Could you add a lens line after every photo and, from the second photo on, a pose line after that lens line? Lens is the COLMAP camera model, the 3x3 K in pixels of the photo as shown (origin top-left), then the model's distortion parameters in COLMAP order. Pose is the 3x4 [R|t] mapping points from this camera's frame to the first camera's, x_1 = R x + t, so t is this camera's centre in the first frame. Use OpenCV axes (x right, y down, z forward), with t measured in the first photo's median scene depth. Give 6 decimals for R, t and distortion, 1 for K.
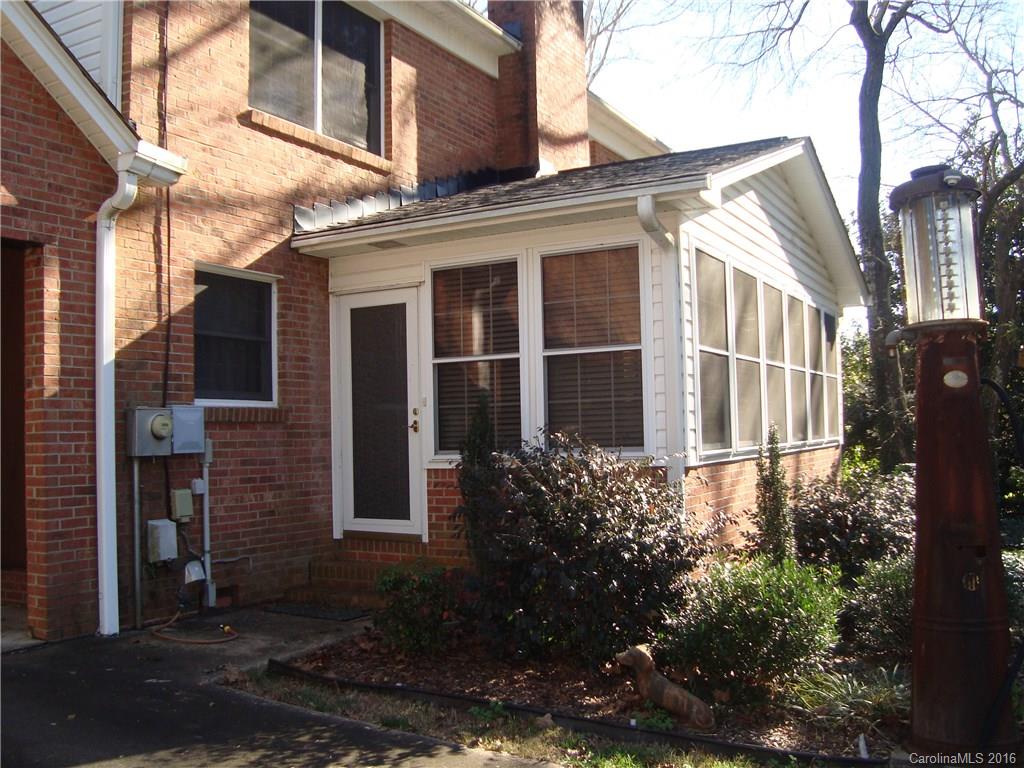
lens RADIAL K [[991.3, 0, 512.0], [0, 991.3, 384.0], [0, 0, 1]] dist [-0.217160, 0.233980]
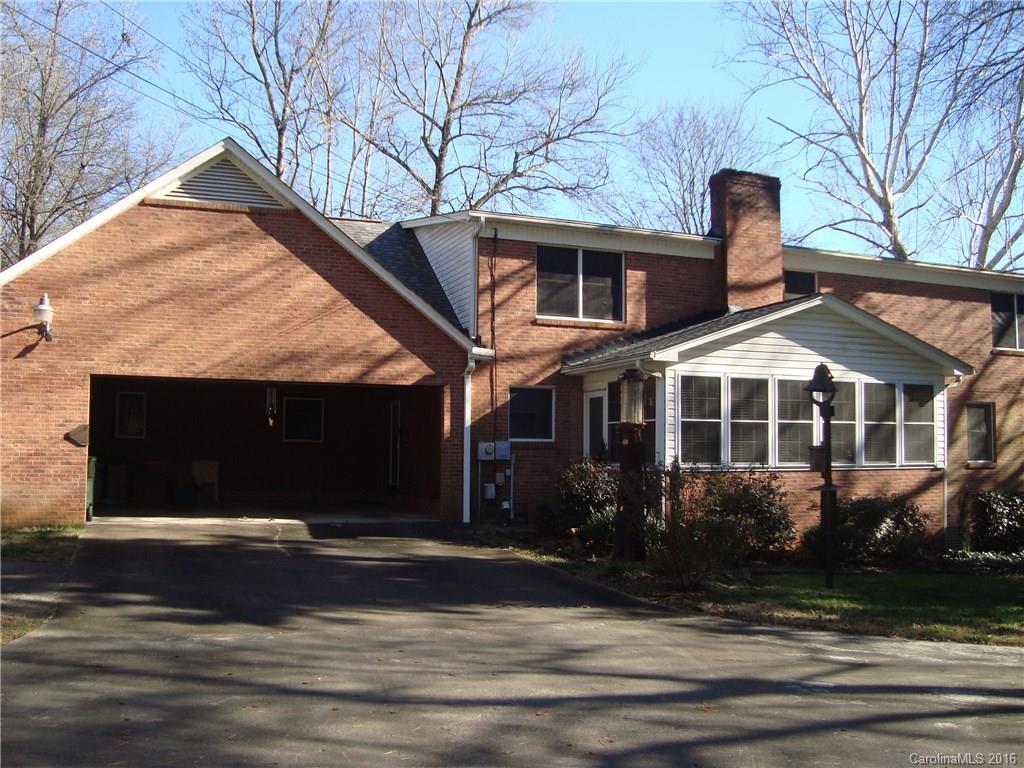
lens RADIAL K [[991.3, 0, 512.0], [0, 991.3, 384.0], [0, 0, 1]] dist [-0.217160, 0.233980]
pose [[0.758249, -0.015980, -0.651770, 1.403645], [0.008308, 0.999855, -0.014849, -0.090665], [0.651912, 0.005845, 0.758272, -0.997186]]
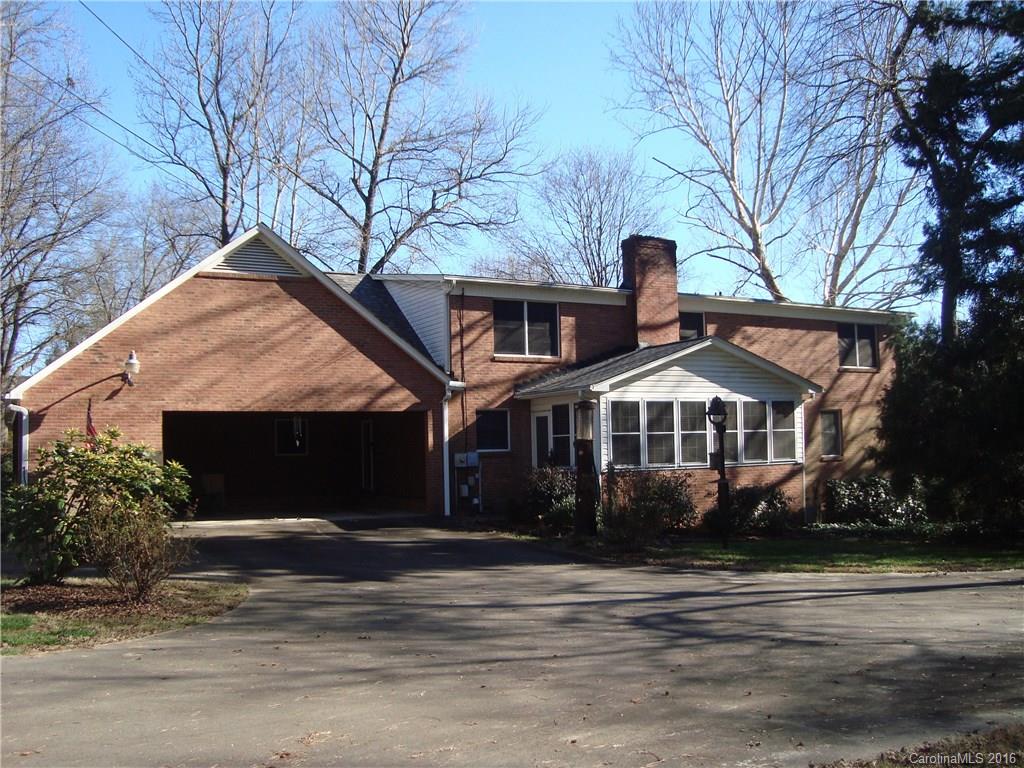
lens RADIAL K [[991.3, 0, 512.0], [0, 991.3, 384.0], [0, 0, 1]] dist [-0.217160, 0.233980]
pose [[0.833558, -0.031955, -0.551507, 1.676014], [0.031471, 0.999451, -0.010344, -0.173647], [0.551534, -0.008734, 0.834106, -1.792407]]
